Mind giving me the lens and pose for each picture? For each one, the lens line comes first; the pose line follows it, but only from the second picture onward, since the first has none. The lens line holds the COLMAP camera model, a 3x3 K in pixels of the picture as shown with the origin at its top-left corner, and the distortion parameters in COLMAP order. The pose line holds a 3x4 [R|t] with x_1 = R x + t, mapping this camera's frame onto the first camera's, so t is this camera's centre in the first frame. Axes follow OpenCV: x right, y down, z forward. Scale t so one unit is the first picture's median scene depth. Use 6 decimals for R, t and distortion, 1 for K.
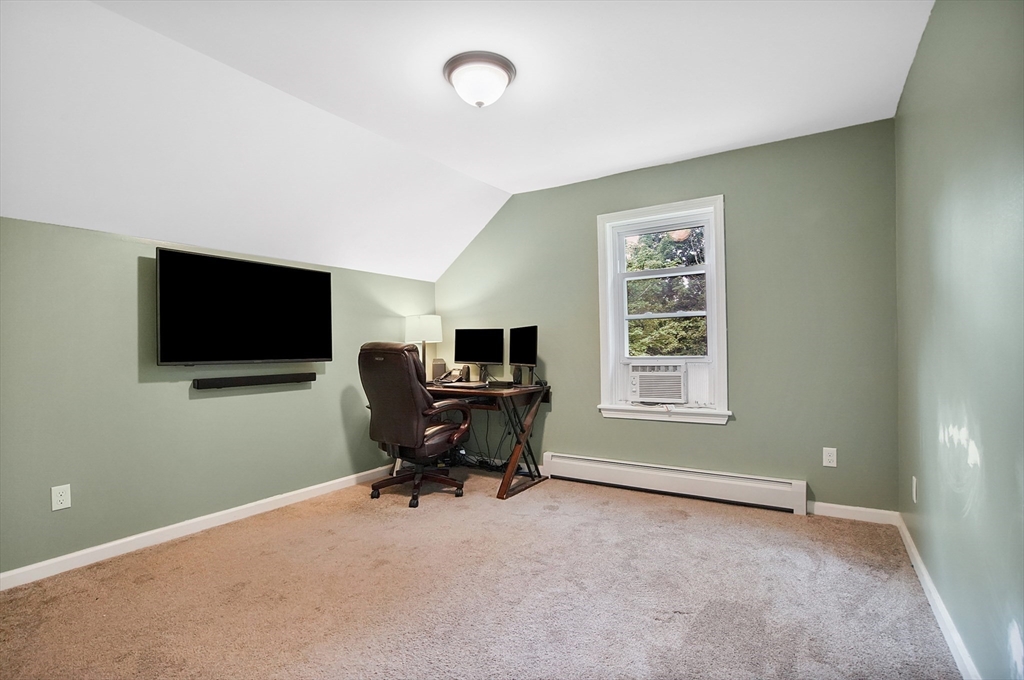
lens RADIAL K [[475.8, 0, 508.5], [0, 475.8, 341.7], [0, 0, 1]] dist [-0.043197, 0.010937]
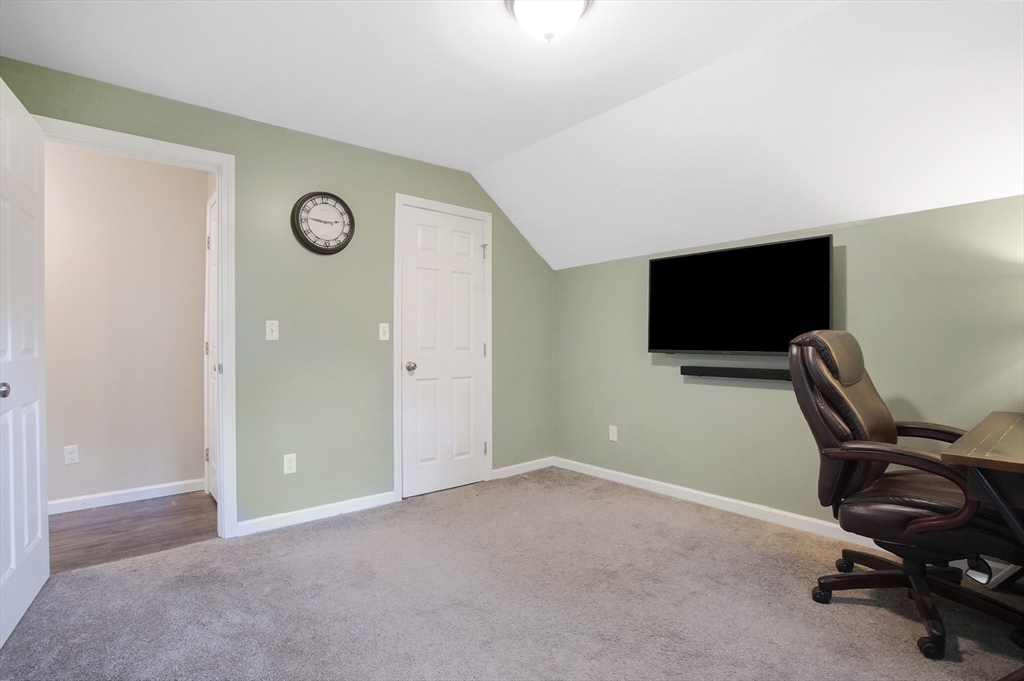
lens RADIAL K [[475.8, 0, 507.9], [0, 475.8, 342.7], [0, 0, 1]] dist [-0.043197, 0.010937]
pose [[-0.271789, 0.008263, -0.962321, 0.580402], [0.006629, 0.999955, 0.006714, 0.013677], [0.962334, -0.004554, -0.271832, 0.934640]]
